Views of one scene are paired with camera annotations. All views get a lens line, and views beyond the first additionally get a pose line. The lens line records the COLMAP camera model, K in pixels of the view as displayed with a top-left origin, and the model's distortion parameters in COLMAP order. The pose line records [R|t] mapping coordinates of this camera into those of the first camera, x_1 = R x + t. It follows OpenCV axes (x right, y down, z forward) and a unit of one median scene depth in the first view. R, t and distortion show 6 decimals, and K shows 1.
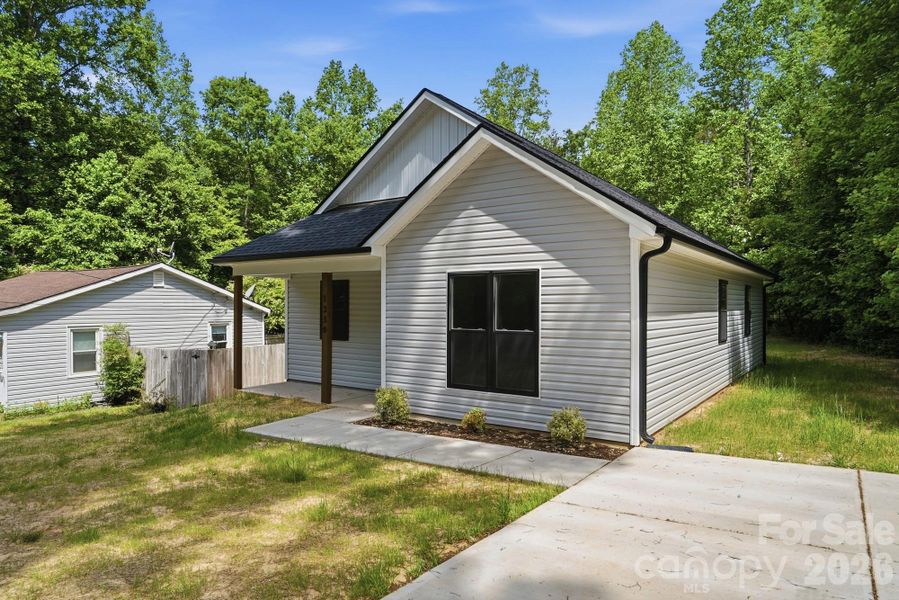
lens RADIAL K [[561.9, 0, 449.5], [0, 561.9, 300.0], [0, 0, 1]] dist [-0.005993, 0.001935]
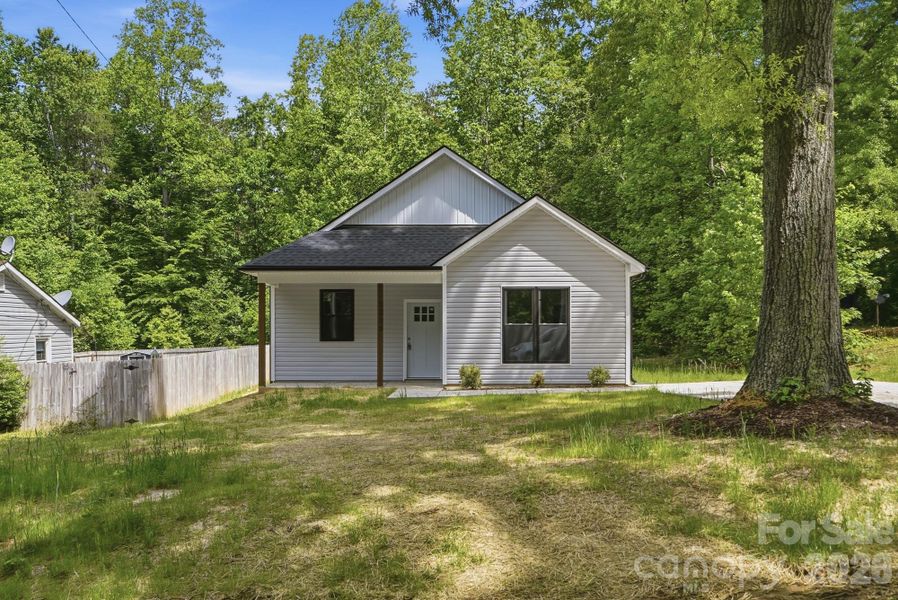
lens RADIAL K [[848.1, 0, 451.2], [0, 848.1, 330.5], [0, 0, 1]] dist [0.019036, 0.009355]
pose [[0.827238, -0.002380, 0.561846, -1.279576], [-0.000376, 0.999988, 0.004790, 0.052339], [-0.561851, -0.004174, 0.827228, -0.730252]]
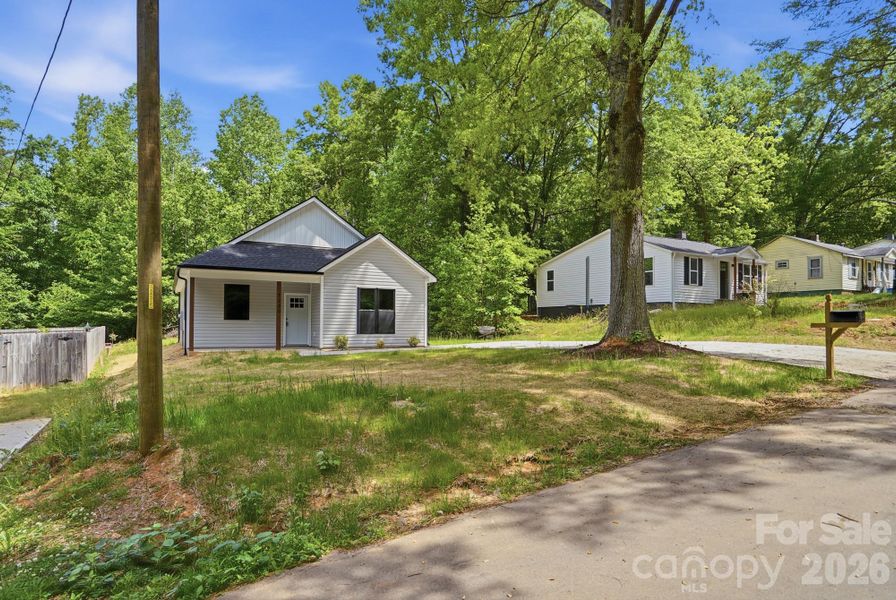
lens RADIAL K [[526.6, 0, 448.0], [0, 526.6, 300.0], [0, 0, 1]] dist [-0.003986, -0.000982]
pose [[0.437374, 0.043474, 0.898228, -1.728394], [-0.010822, 0.999013, -0.043082, 0.093263], [-0.899215, 0.009123, 0.437413, -0.316047]]
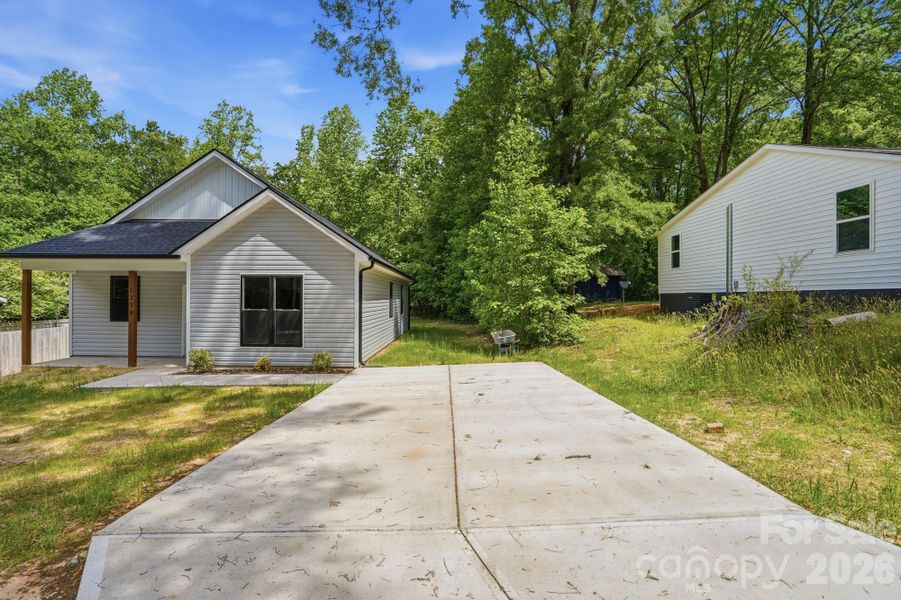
lens RADIAL K [[430.4, 0, 448.9], [0, 430.4, 296.4], [0, 0, 1]] dist [-0.053436, 0.022219]
pose [[0.817281, 0.005090, 0.576218, -0.198876], [-0.009327, 0.999947, 0.004396, 0.002087], [-0.576165, -0.008967, 0.817285, -0.298578]]
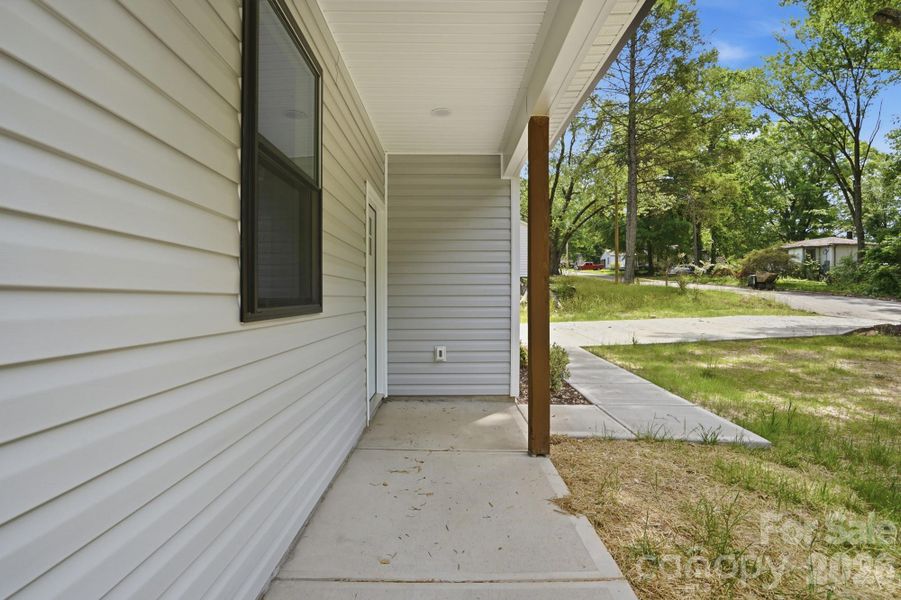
lens RADIAL K [[430.4, 0, 448.9], [0, 430.4, 296.4], [0, 0, 1]] dist [-0.053436, 0.022219]
pose [[-0.578580, -0.004519, 0.815613, -0.464632], [-0.004582, 0.999987, 0.002290, 0.082164], [-0.815613, -0.002413, -0.578593, 1.347151]]
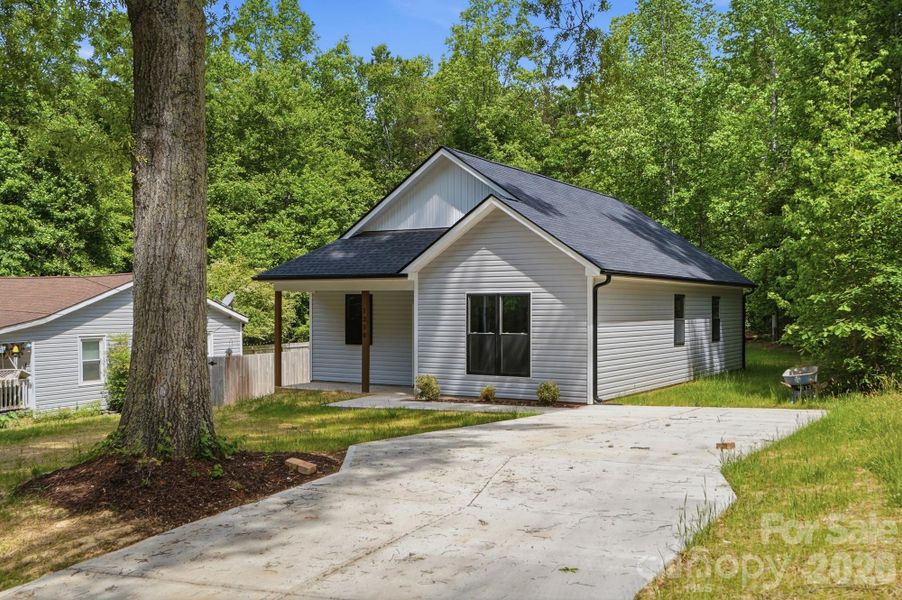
lens RADIAL K [[871.6, 0, 451.0], [0, 871.6, 300.0], [0, 0, 1]] dist [0.079864, 0.002058]
pose [[0.997665, -0.002001, 0.068263, -0.177546], [0.002013, 0.999998, -0.000119, -0.029721], [-0.068263, 0.000256, 0.997667, -1.100581]]
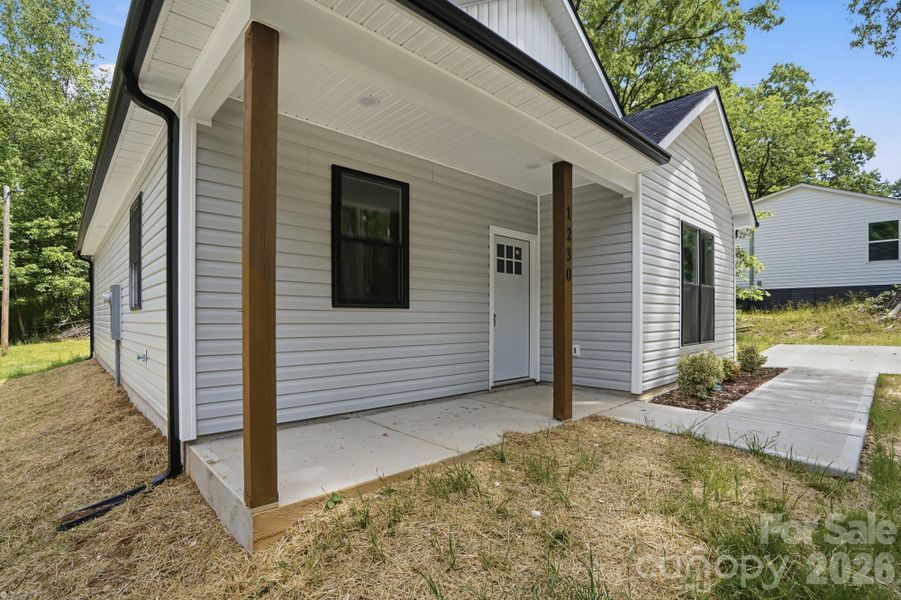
lens RADIAL K [[422.8, 0, 456.8], [0, 422.8, 301.9], [0, 0, 1]] dist [-0.051931, 0.021562]
pose [[0.202011, 0.031477, 0.978877, -0.671793], [-0.005194, 0.999504, -0.031068, 0.098221], [-0.979370, 0.001192, 0.202074, 1.126377]]
